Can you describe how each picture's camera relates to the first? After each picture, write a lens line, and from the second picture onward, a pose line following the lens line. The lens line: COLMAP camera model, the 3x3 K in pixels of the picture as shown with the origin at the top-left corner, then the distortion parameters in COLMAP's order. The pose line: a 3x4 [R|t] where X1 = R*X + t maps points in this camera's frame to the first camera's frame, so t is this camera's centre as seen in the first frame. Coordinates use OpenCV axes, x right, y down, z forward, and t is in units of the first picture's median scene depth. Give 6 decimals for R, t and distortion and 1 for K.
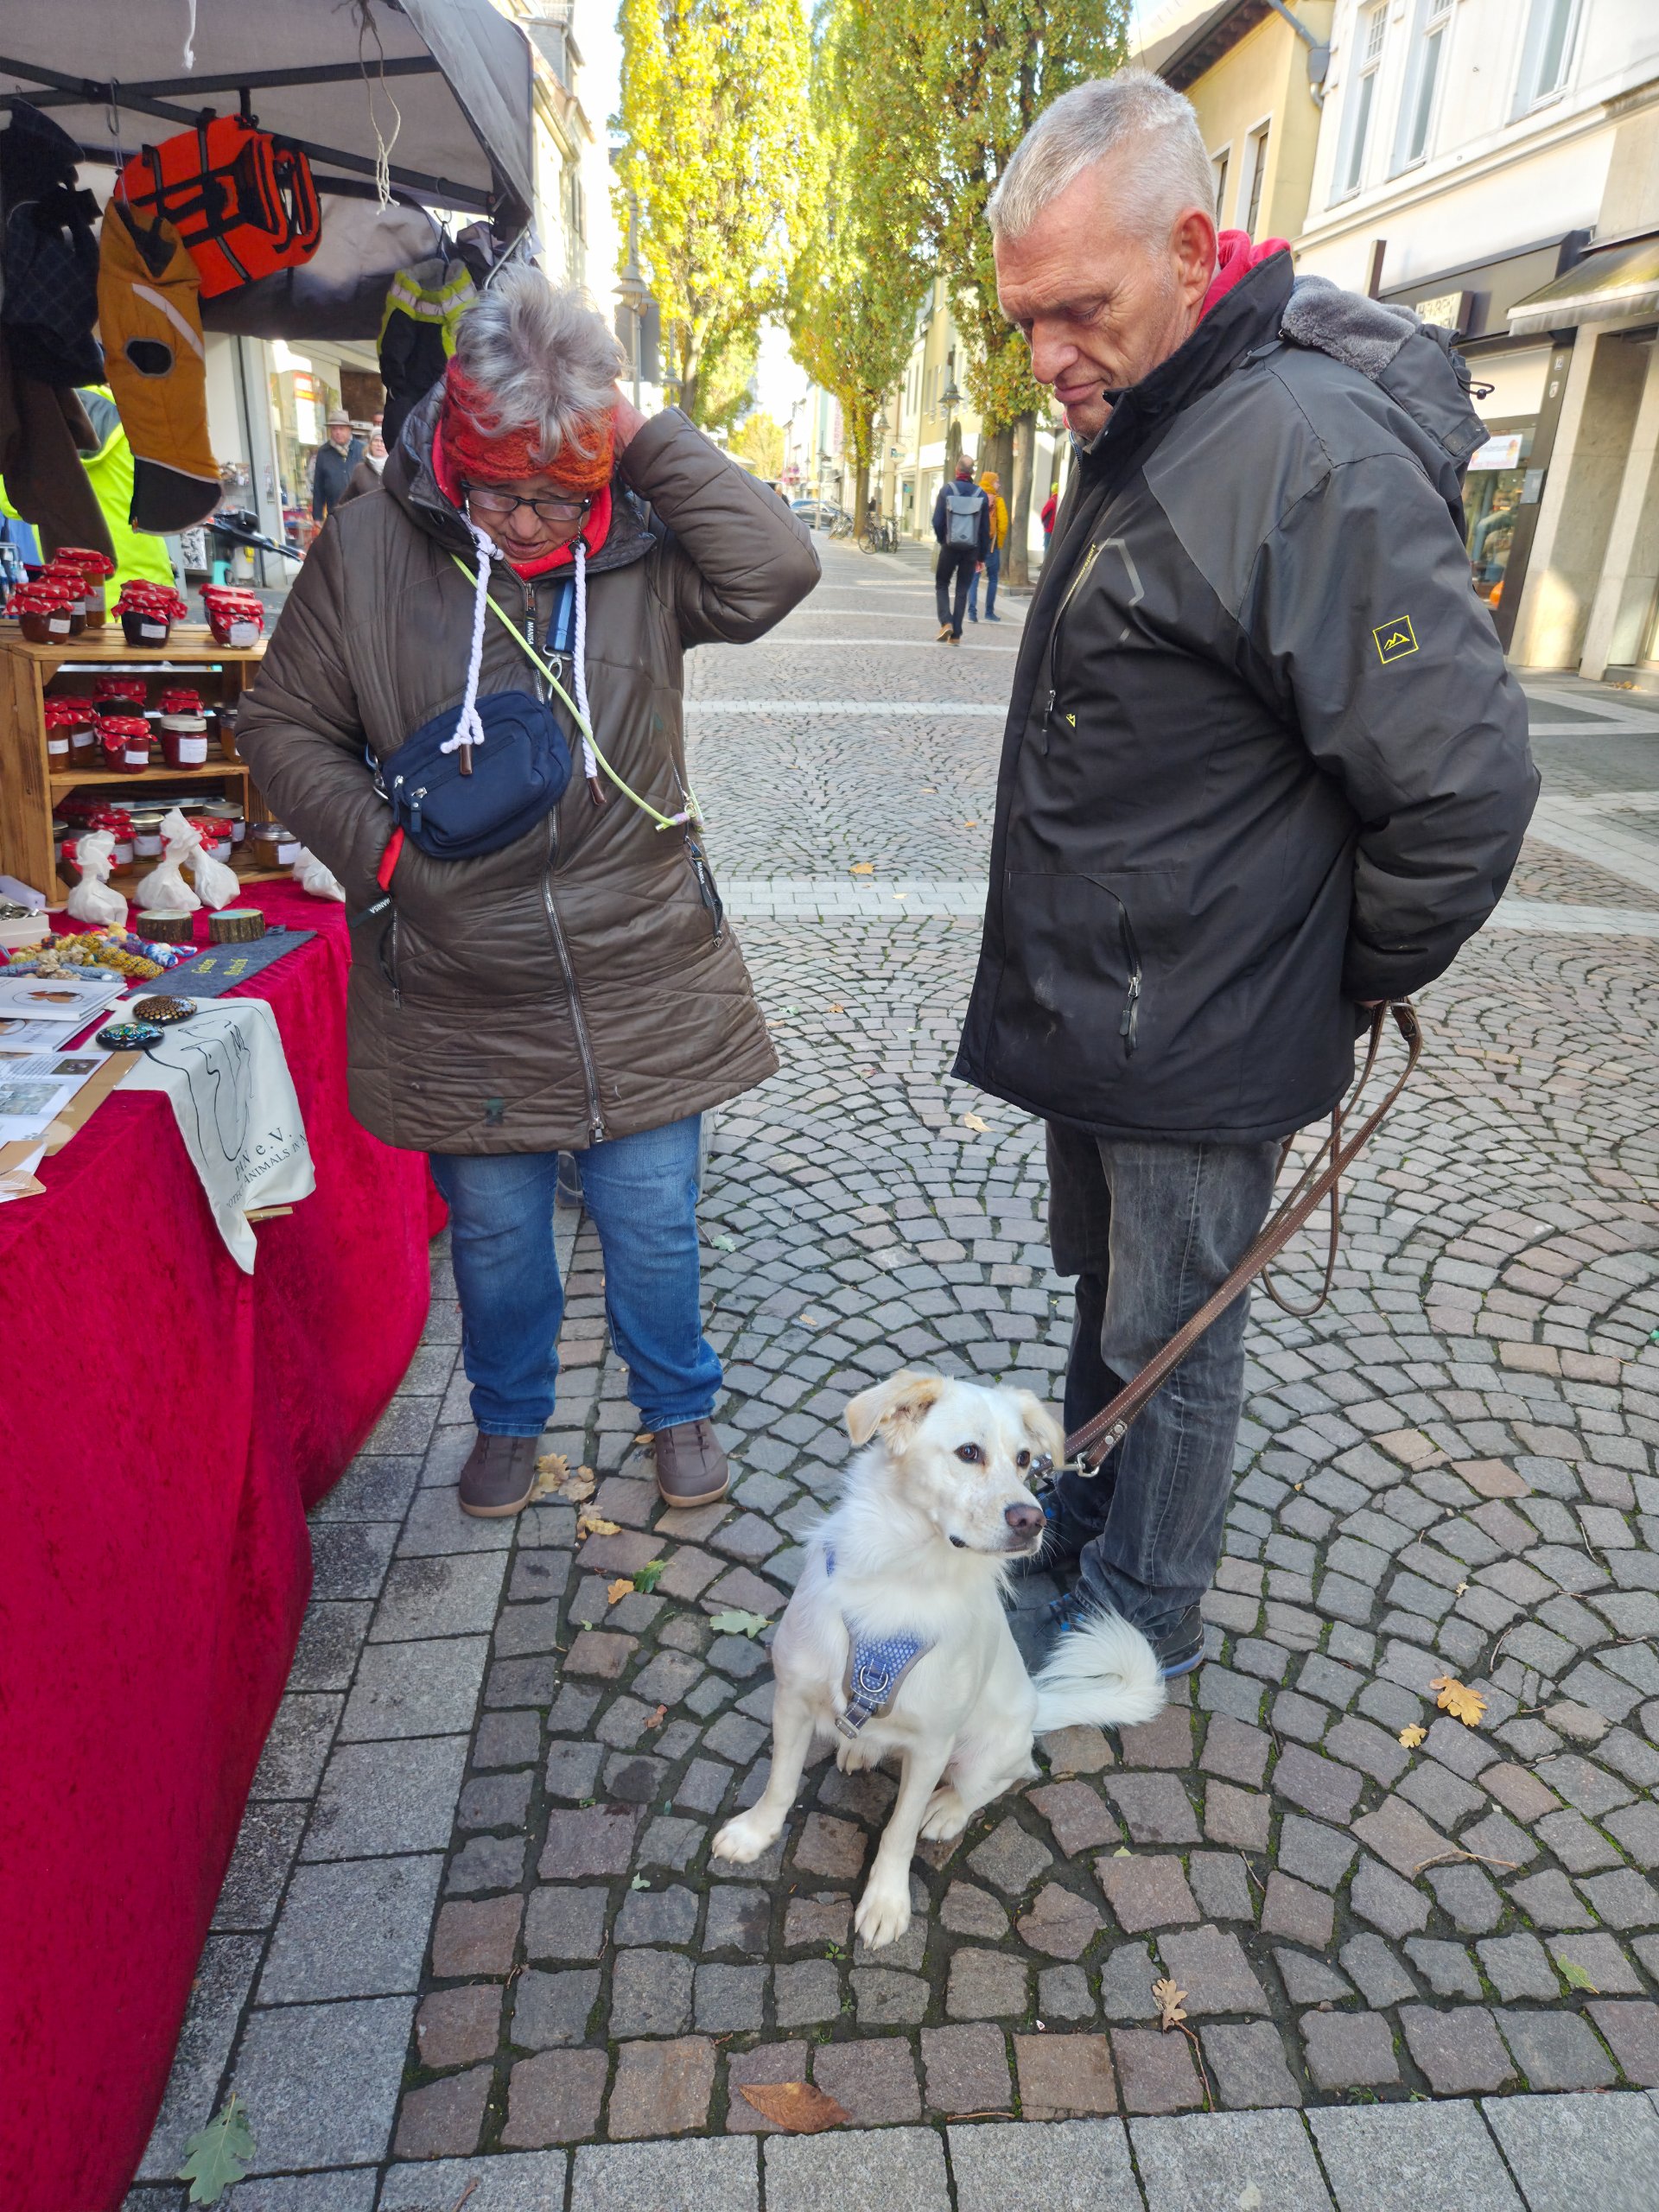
lens RADIAL K [[1474.1, 0, 828.4], [0, 1474.1, 1102.3], [0, 0, 1]] dist [0.072585, -0.065650]
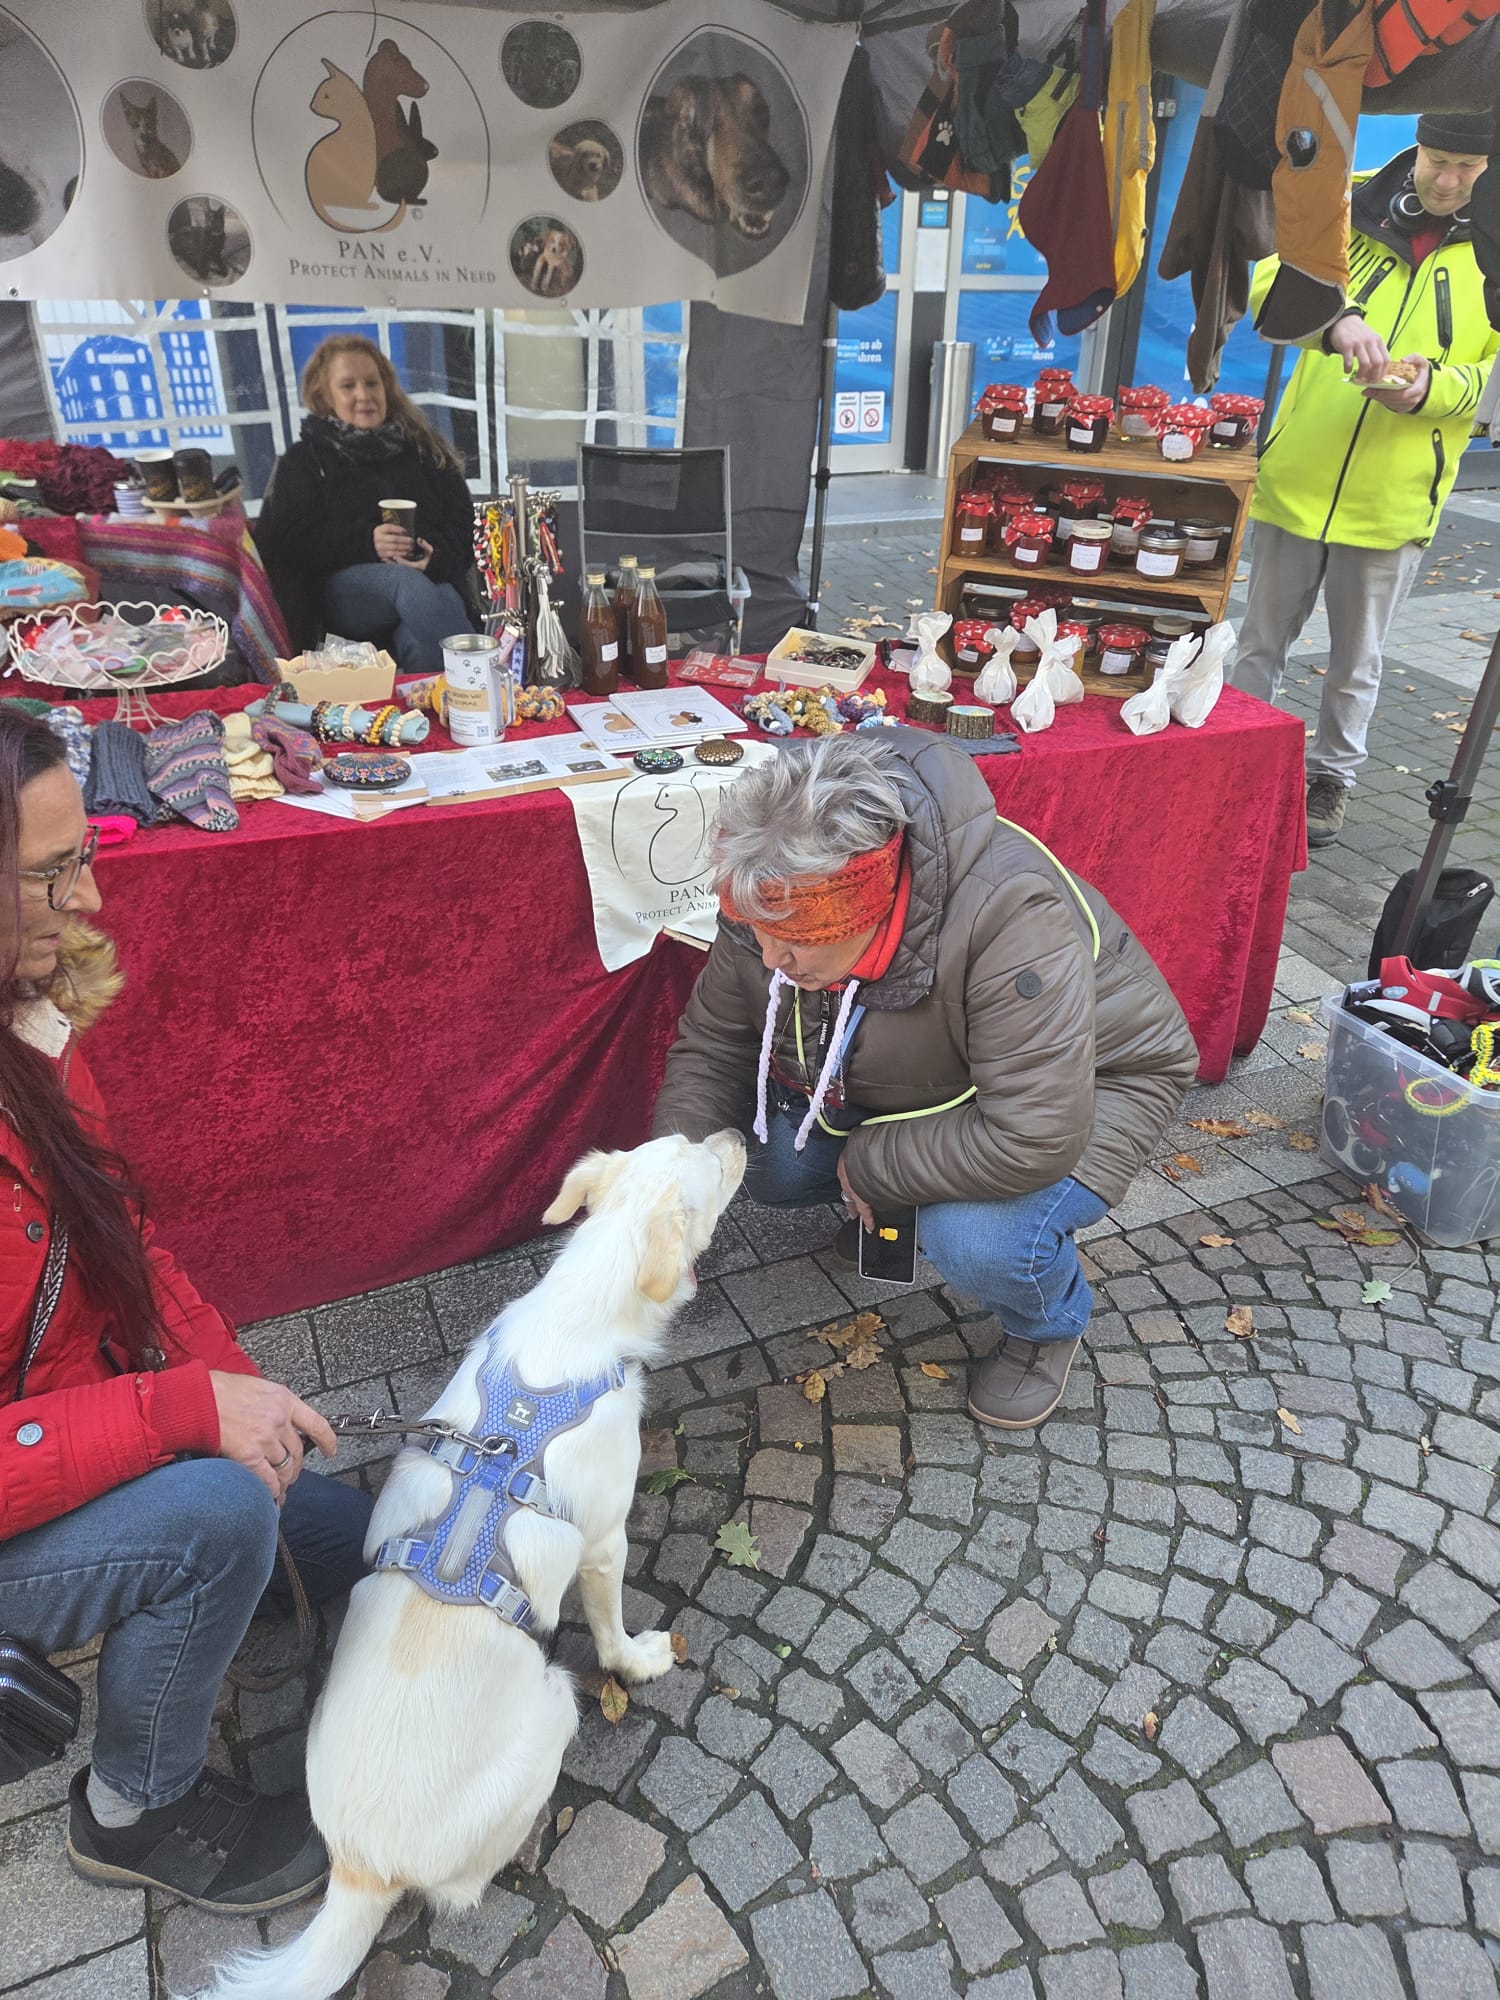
lens RADIAL K [[1335.6, 0, 775.0], [0, 1335.6, 978.9], [0, 0, 1]] dist [0.080497, -0.073221]
pose [[0.353955, 0.411631, -0.839807, 0.434567], [-0.350064, 0.890975, 0.289169, -0.185055], [0.867278, 0.191634, 0.459463, 0.480129]]
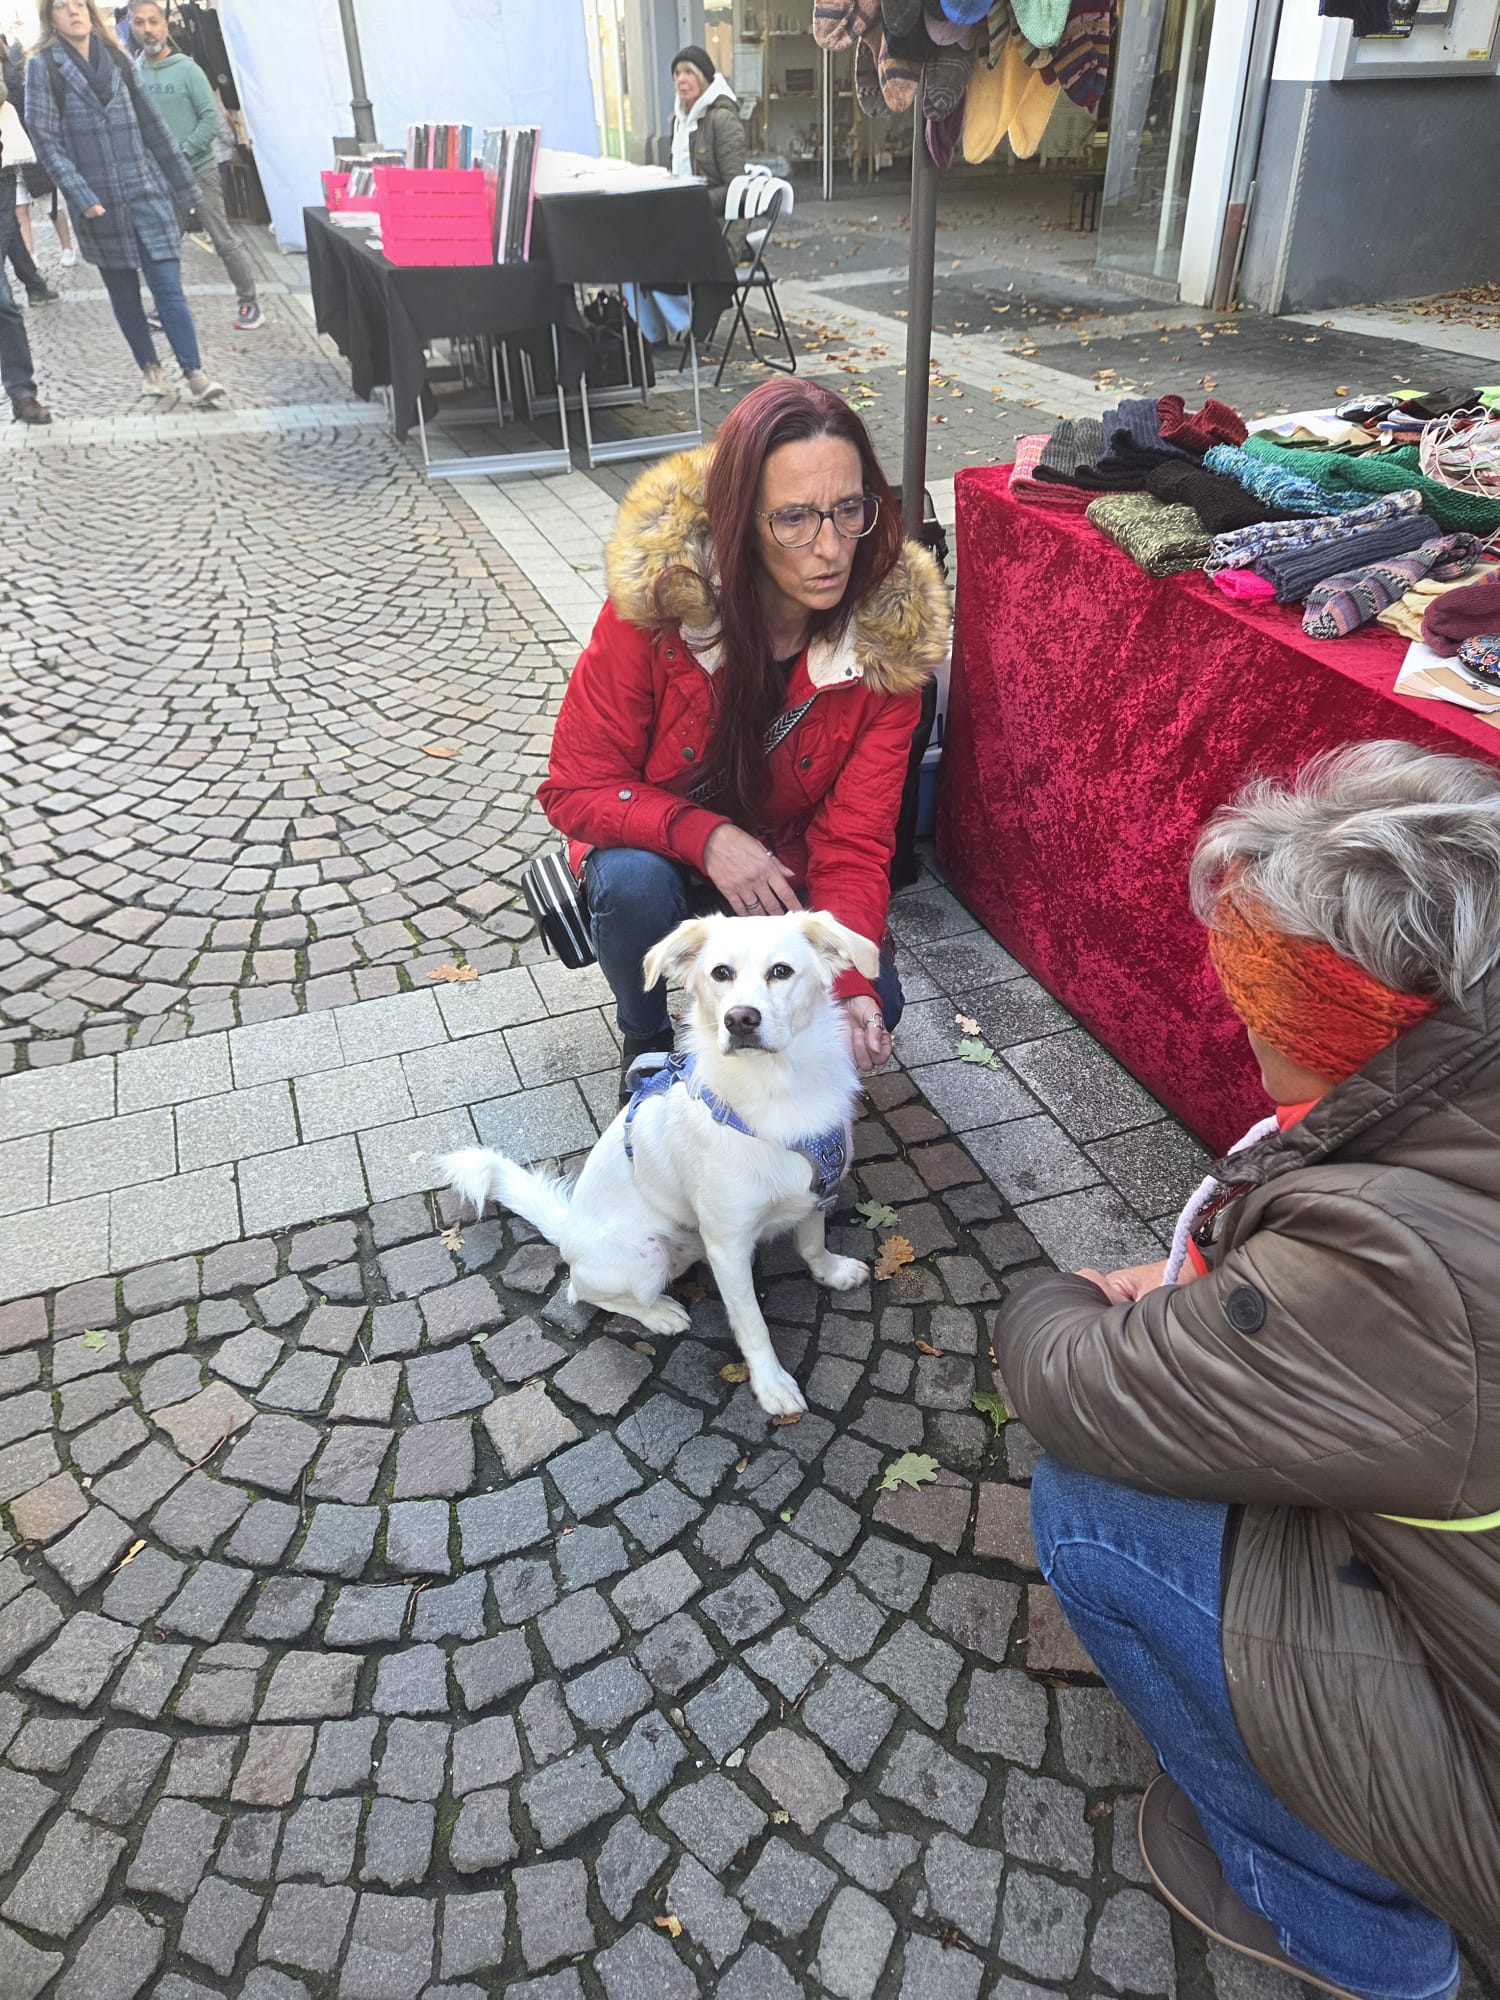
lens RADIAL K [[1347.1, 0, 792.0], [0, 1347.1, 975.6], [0, 0, 1]] dist [0.084372, -0.077100]
pose [[-0.947900, 0.154625, -0.278524, 0.153754], [-0.142612, 0.575834, 0.805032, -0.371523], [0.284862, 0.802812, -0.523782, 0.984025]]
